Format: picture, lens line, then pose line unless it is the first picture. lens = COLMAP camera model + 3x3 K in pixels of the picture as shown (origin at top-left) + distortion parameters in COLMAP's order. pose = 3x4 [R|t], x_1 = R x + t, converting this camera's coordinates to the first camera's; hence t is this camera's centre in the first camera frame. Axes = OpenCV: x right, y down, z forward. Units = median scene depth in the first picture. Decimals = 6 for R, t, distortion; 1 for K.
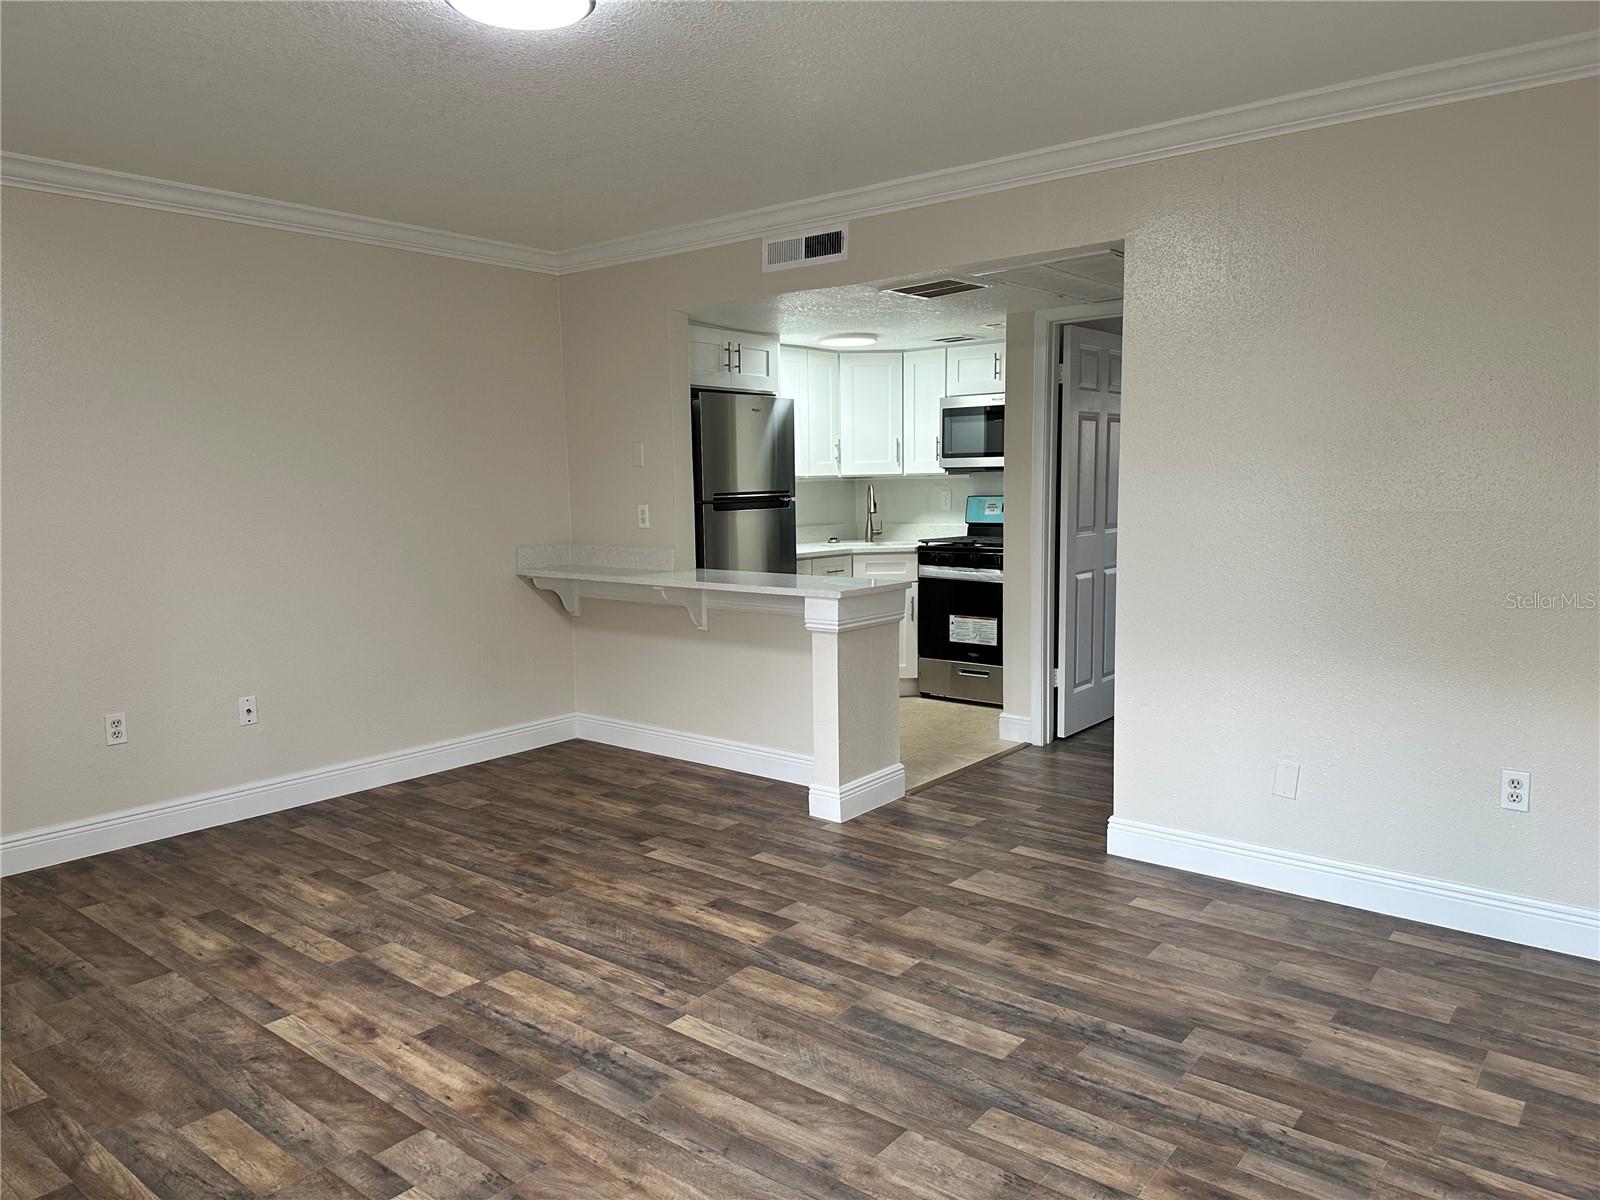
lens RADIAL K [[1132.8, 0, 802.1], [0, 1132.8, 592.6], [0, 0, 1]] dist [0.032717, -0.058164]
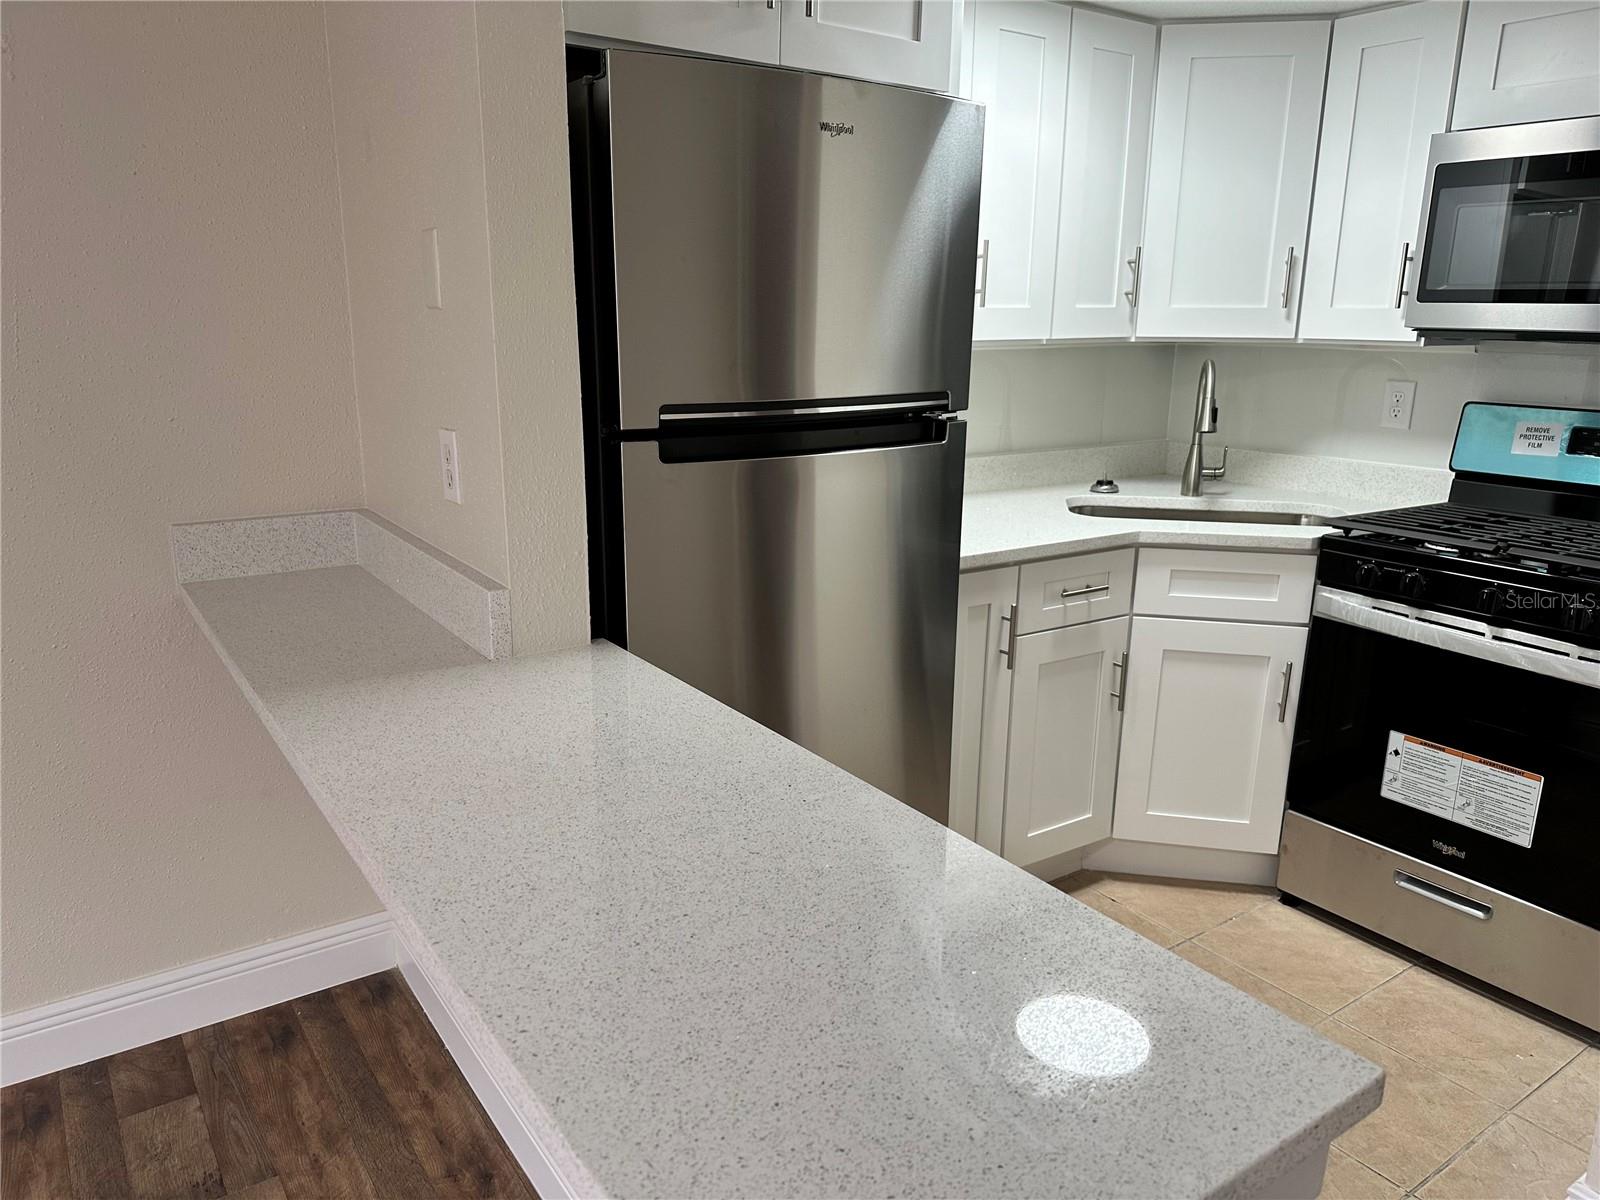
lens RADIAL K [[1132.8, 0, 794.0], [0, 1132.8, 604.6], [0, 0, 1]] dist [0.032717, -0.058164]
pose [[0.959152, 0.094471, -0.266650, 0.048880], [-0.053194, 0.986007, 0.157990, -0.093155], [0.277845, -0.137352, 0.950756, 0.780274]]
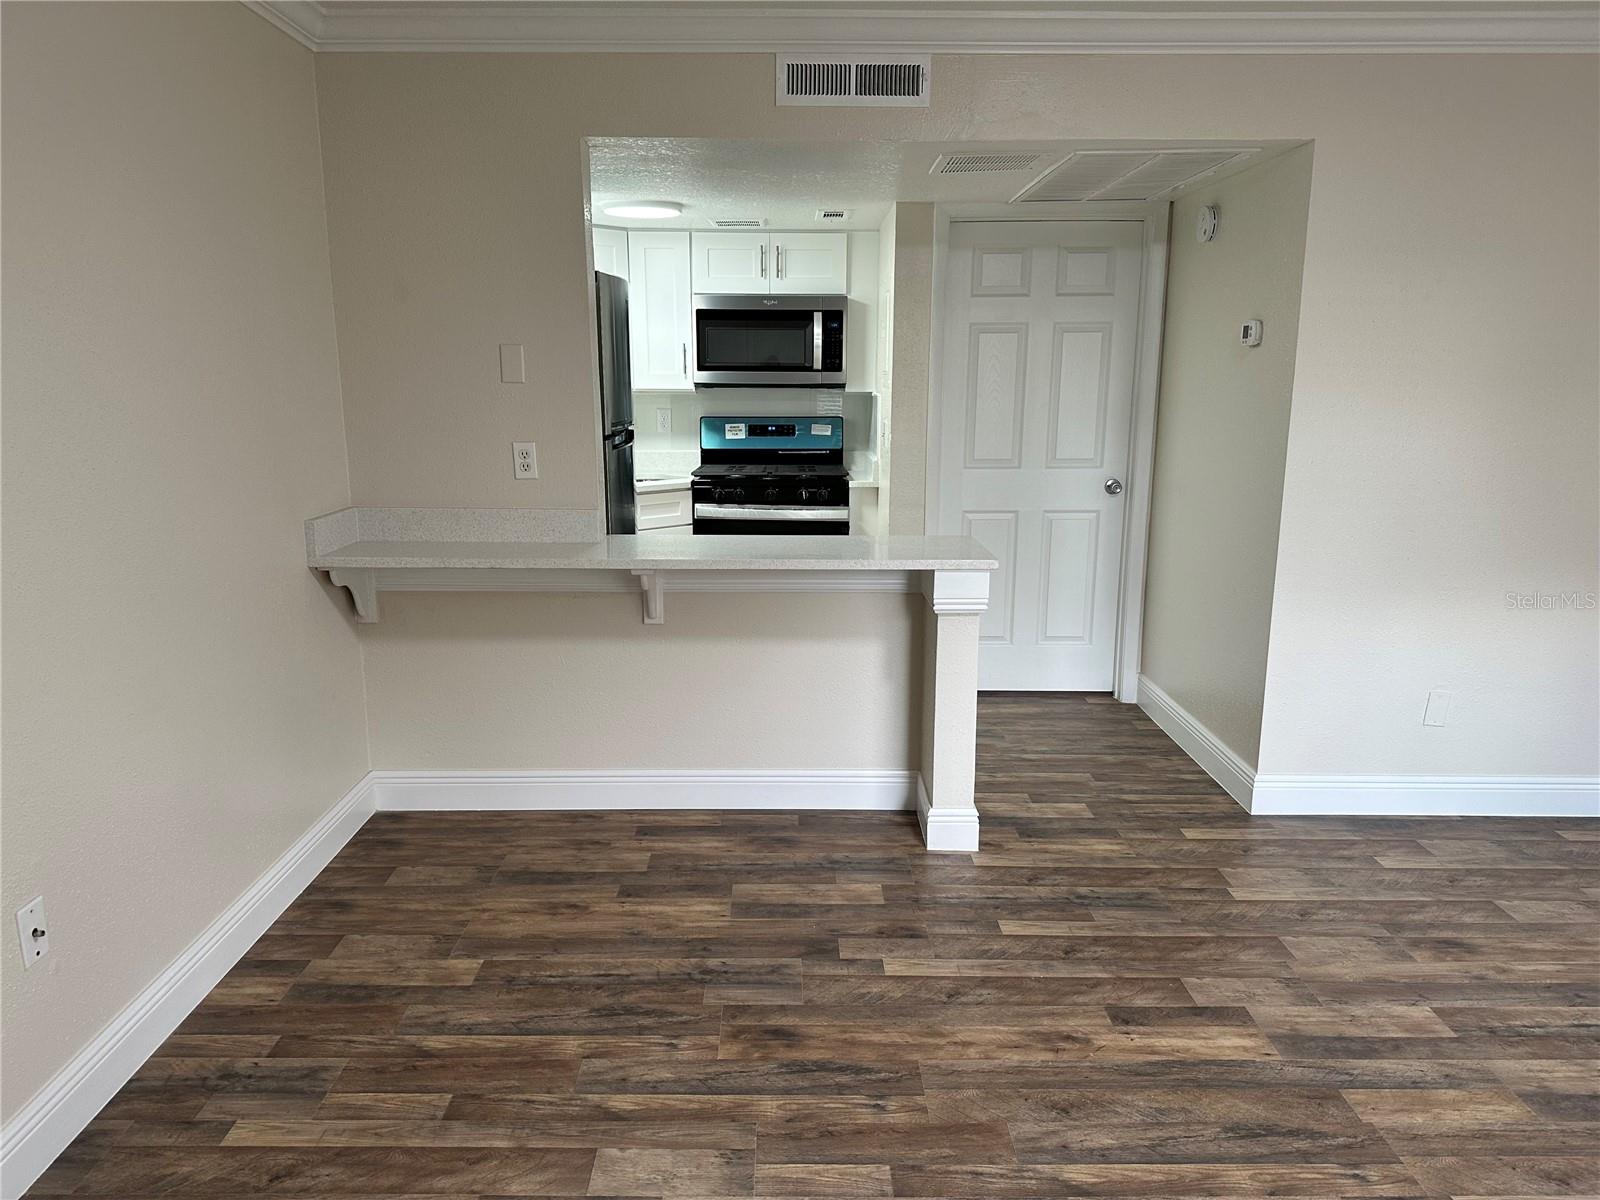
lens RADIAL K [[1132.8, 0, 794.7], [0, 1132.8, 602.6], [0, 0, 1]] dist [0.032717, -0.058164]
pose [[0.776935, -0.115695, 0.618859, -0.475942], [0.054842, 0.991671, 0.116540, -0.059933], [-0.627188, -0.056605, 0.776809, 0.424348]]
